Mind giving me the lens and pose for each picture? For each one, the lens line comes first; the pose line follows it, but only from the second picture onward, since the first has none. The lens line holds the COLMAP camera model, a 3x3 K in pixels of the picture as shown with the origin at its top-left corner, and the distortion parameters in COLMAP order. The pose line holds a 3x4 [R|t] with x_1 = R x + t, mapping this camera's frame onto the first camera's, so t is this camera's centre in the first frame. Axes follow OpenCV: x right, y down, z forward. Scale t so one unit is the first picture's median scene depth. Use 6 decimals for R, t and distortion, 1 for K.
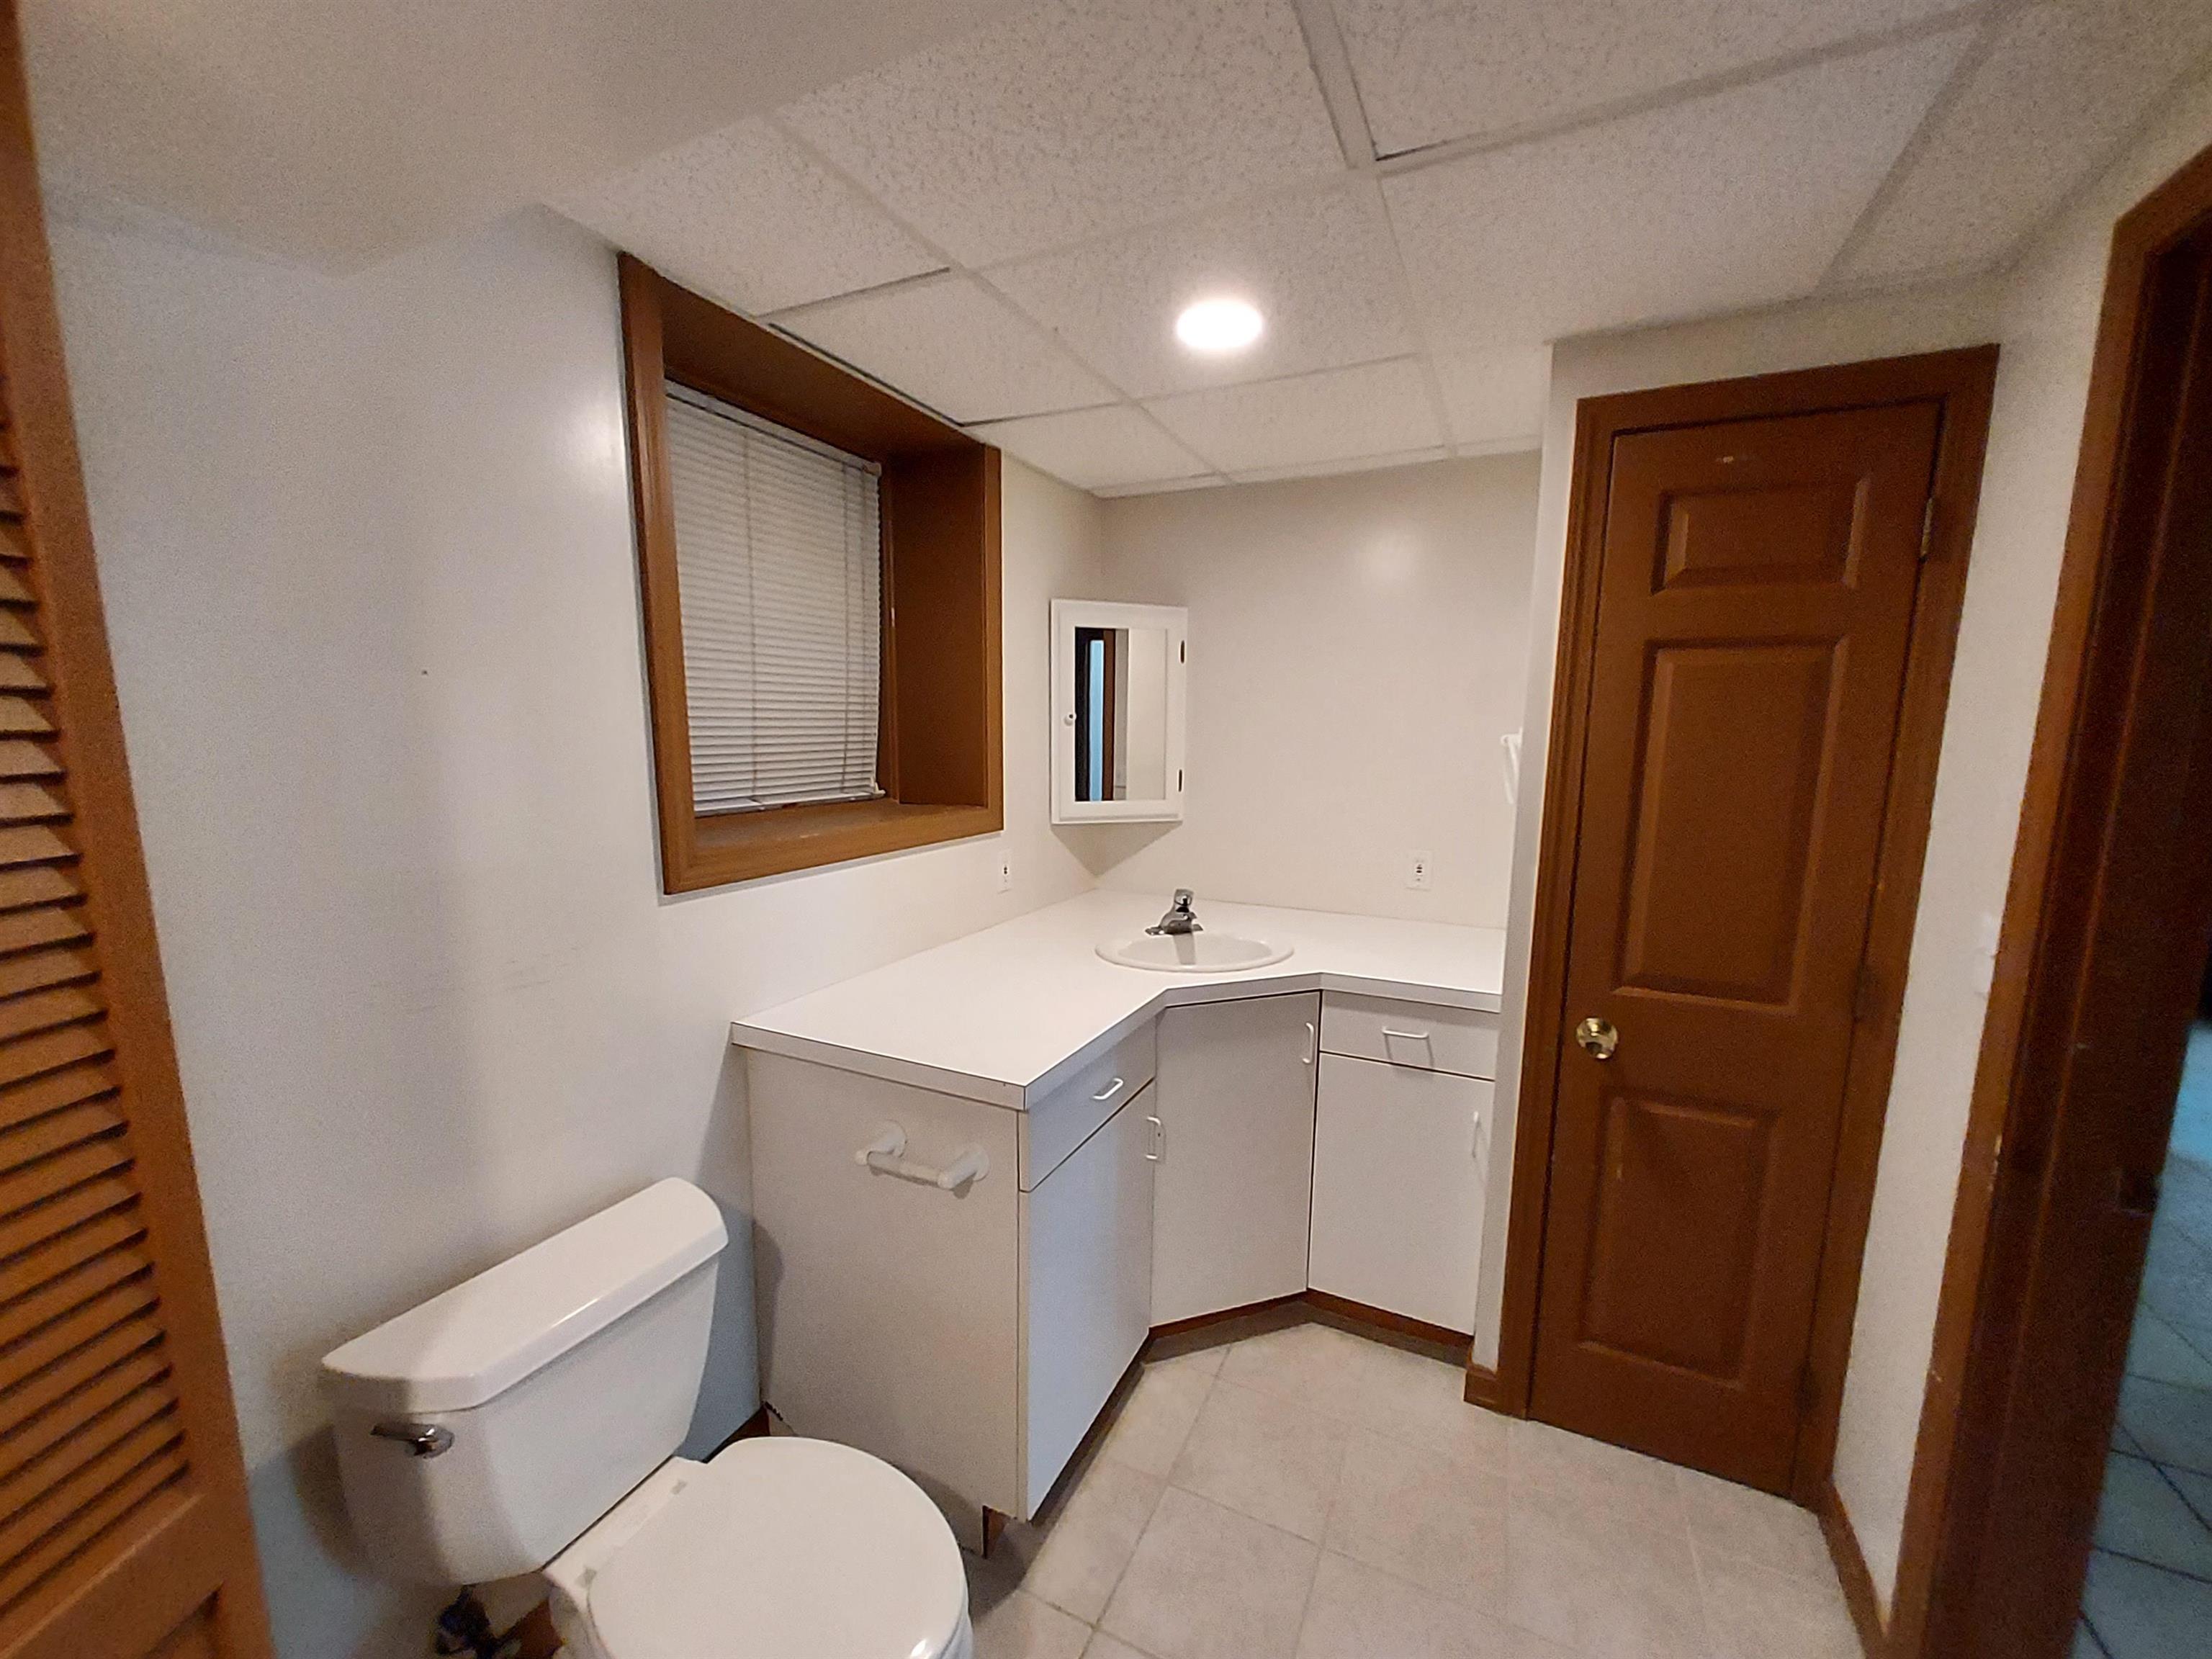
lens RADIAL K [[872.7, 0, 1115.1], [0, 872.7, 842.1], [0, 0, 1]] dist [0.003495, -0.000053]
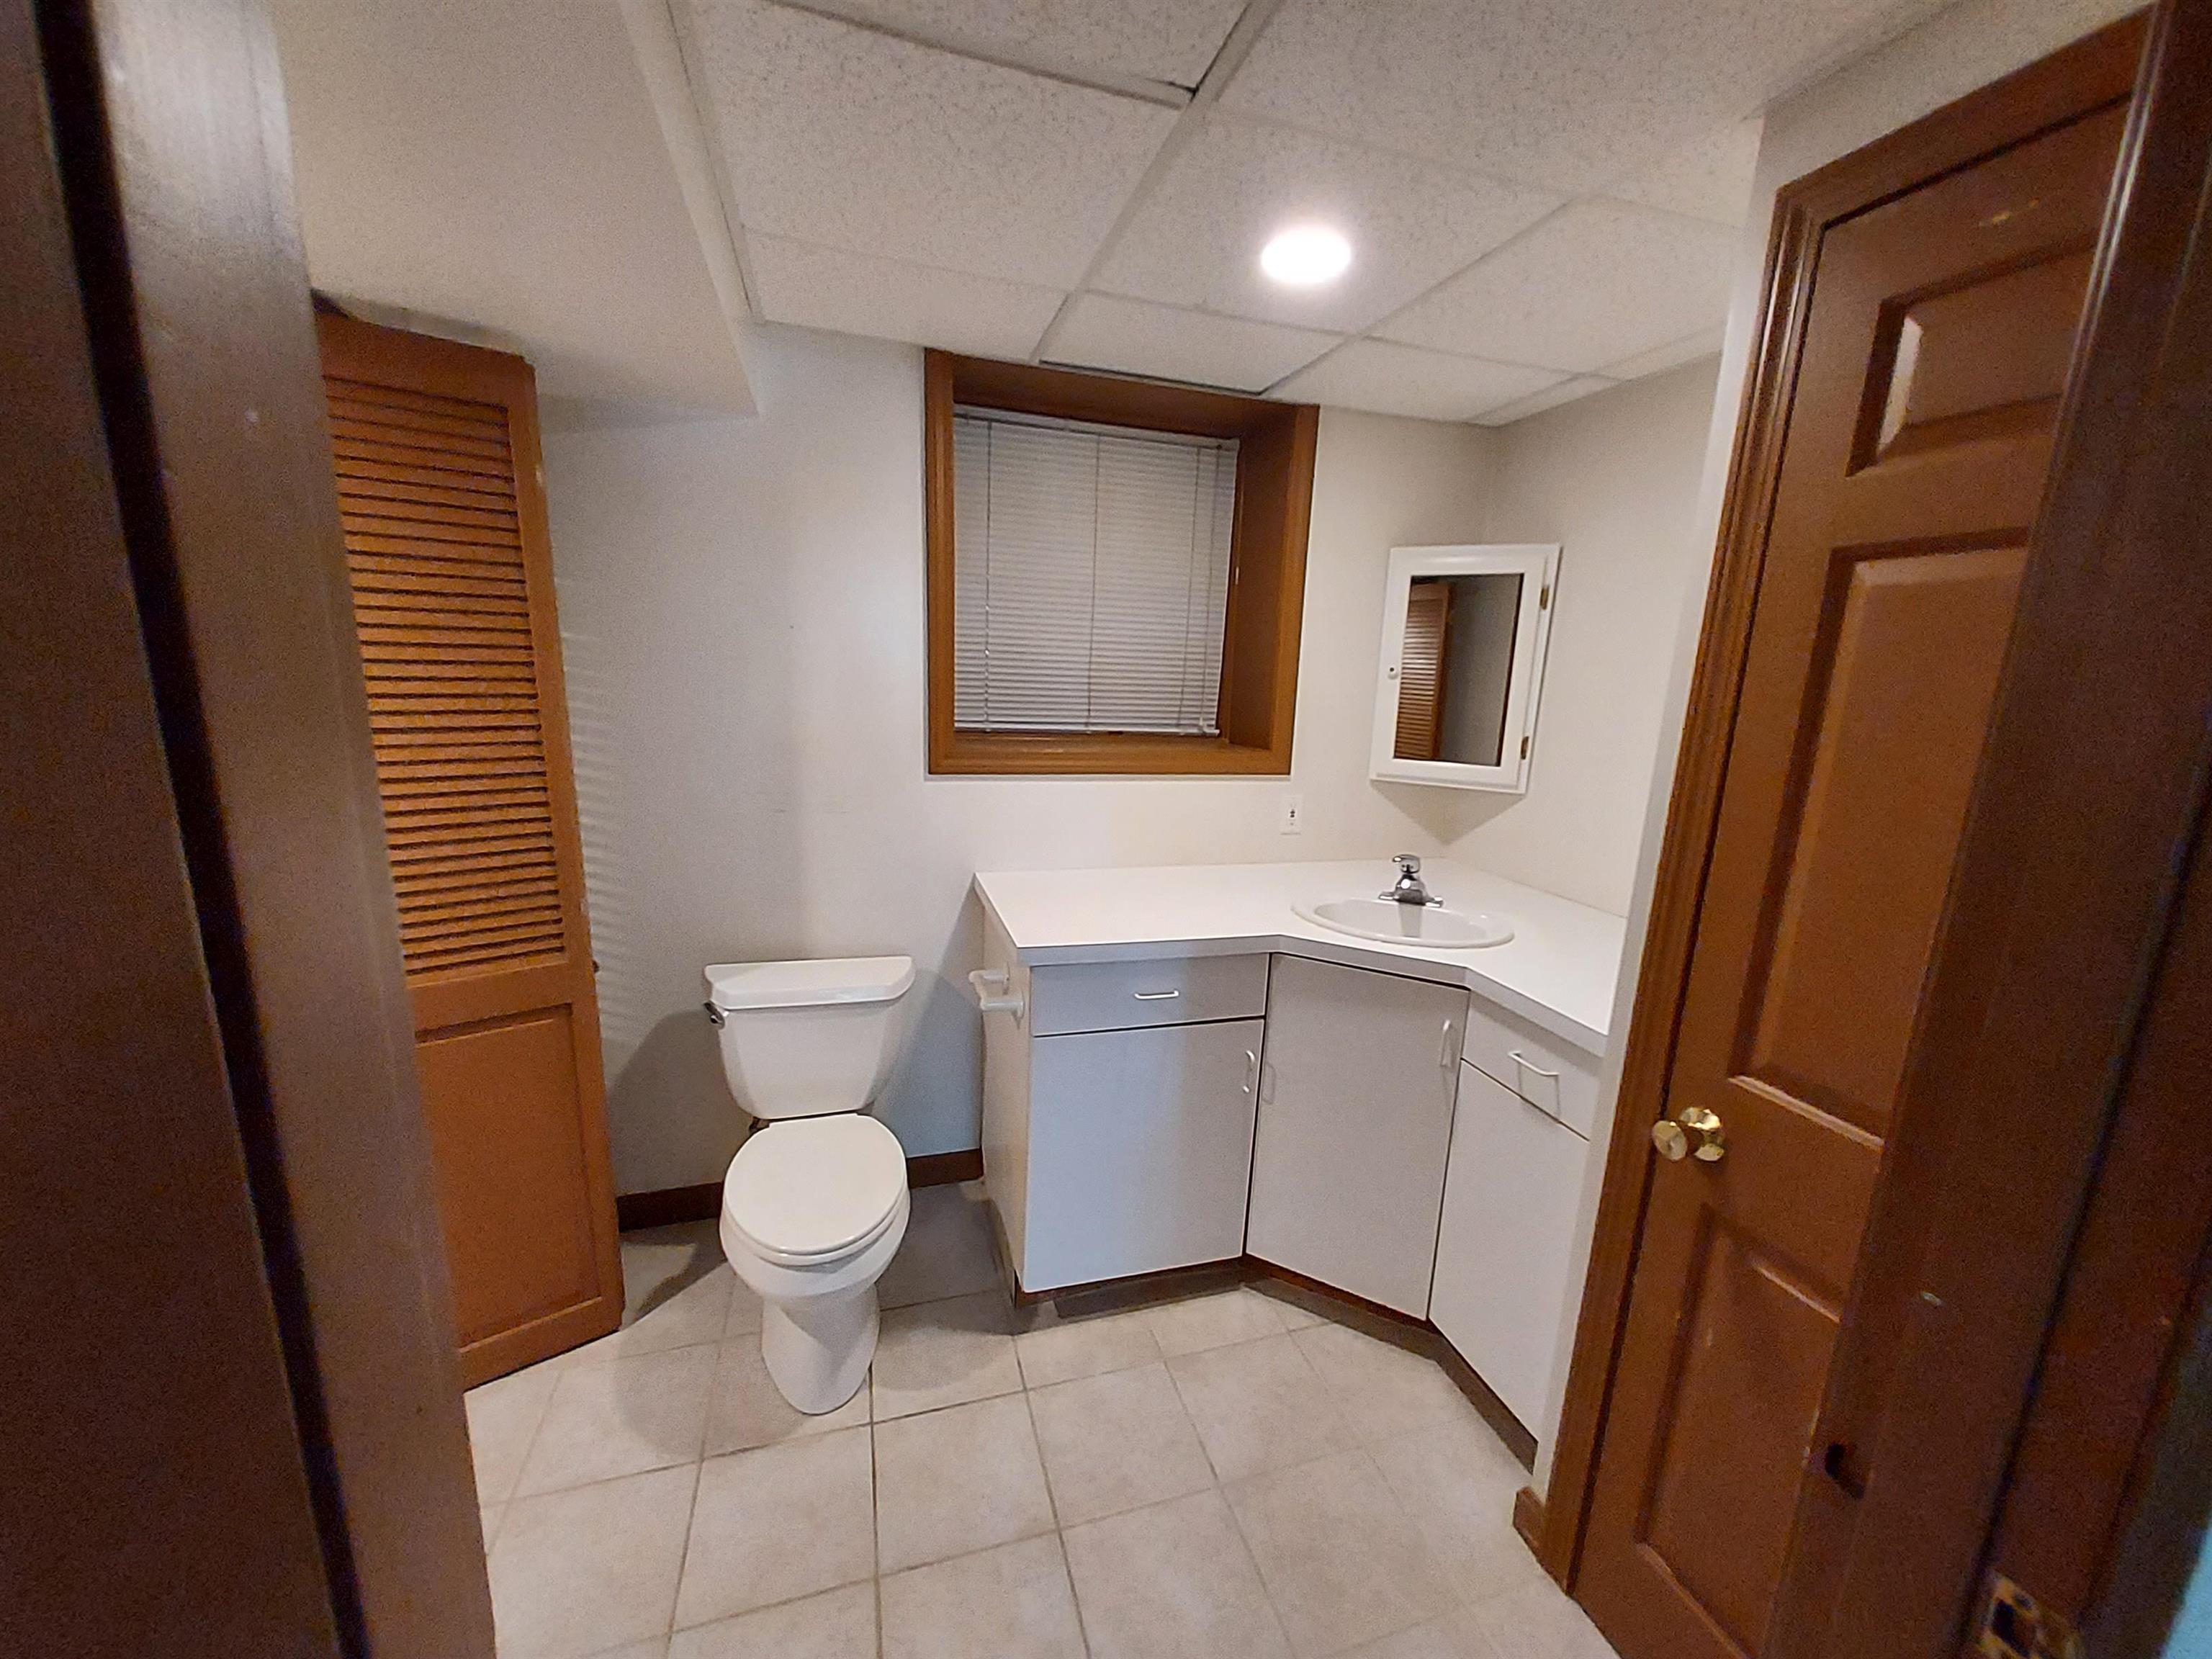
lens RADIAL K [[872.7, 0, 1113.0], [0, 872.7, 836.6], [0, 0, 1]] dist [0.003495, -0.000053]
pose [[0.668325, 0.157778, -0.726944, 0.574206], [-0.131331, 0.986923, 0.093463, -0.011757], [0.732184, 0.033007, 0.680306, 0.145154]]
